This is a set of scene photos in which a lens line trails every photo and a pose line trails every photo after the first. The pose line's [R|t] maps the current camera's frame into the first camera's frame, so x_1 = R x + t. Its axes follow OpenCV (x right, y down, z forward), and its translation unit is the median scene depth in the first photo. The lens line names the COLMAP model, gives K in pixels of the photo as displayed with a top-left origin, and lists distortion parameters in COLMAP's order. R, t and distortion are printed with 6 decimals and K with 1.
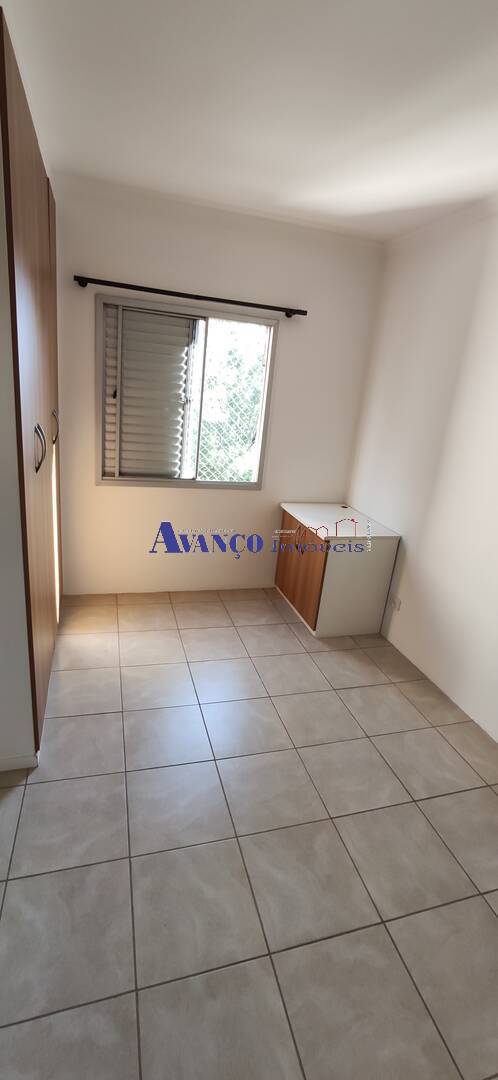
lens RADIAL K [[465.3, 0, 246.5], [0, 465.3, 540.9], [0, 0, 1]] dist [-0.049649, 0.022368]
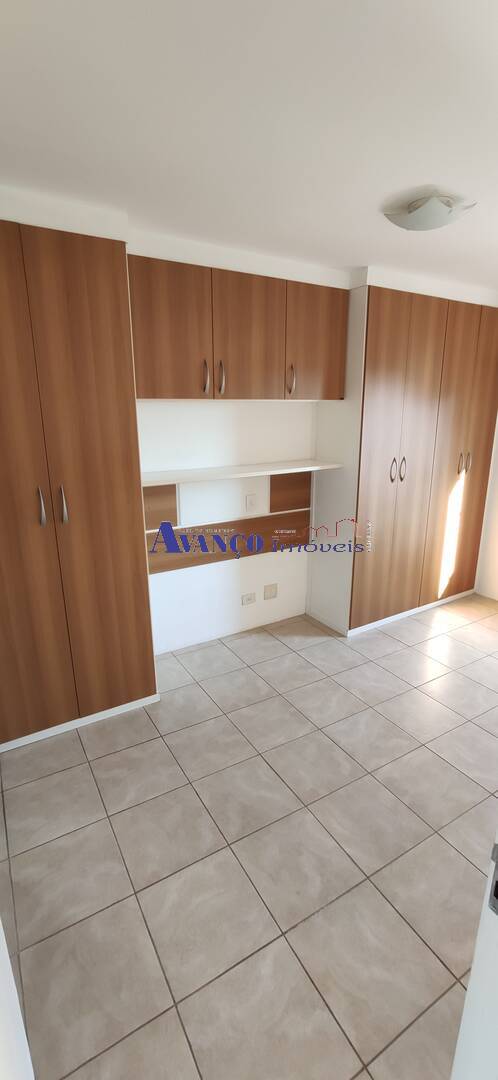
lens RADIAL K [[465.3, 0, 246.5], [0, 465.3, 540.9], [0, 0, 1]] dist [-0.049649, 0.022368]
pose [[0.247750, 0.174945, -0.952898, 0.728122], [-0.276439, 0.955438, 0.103538, 0.024394], [0.928548, 0.237767, 0.285071, -0.003308]]
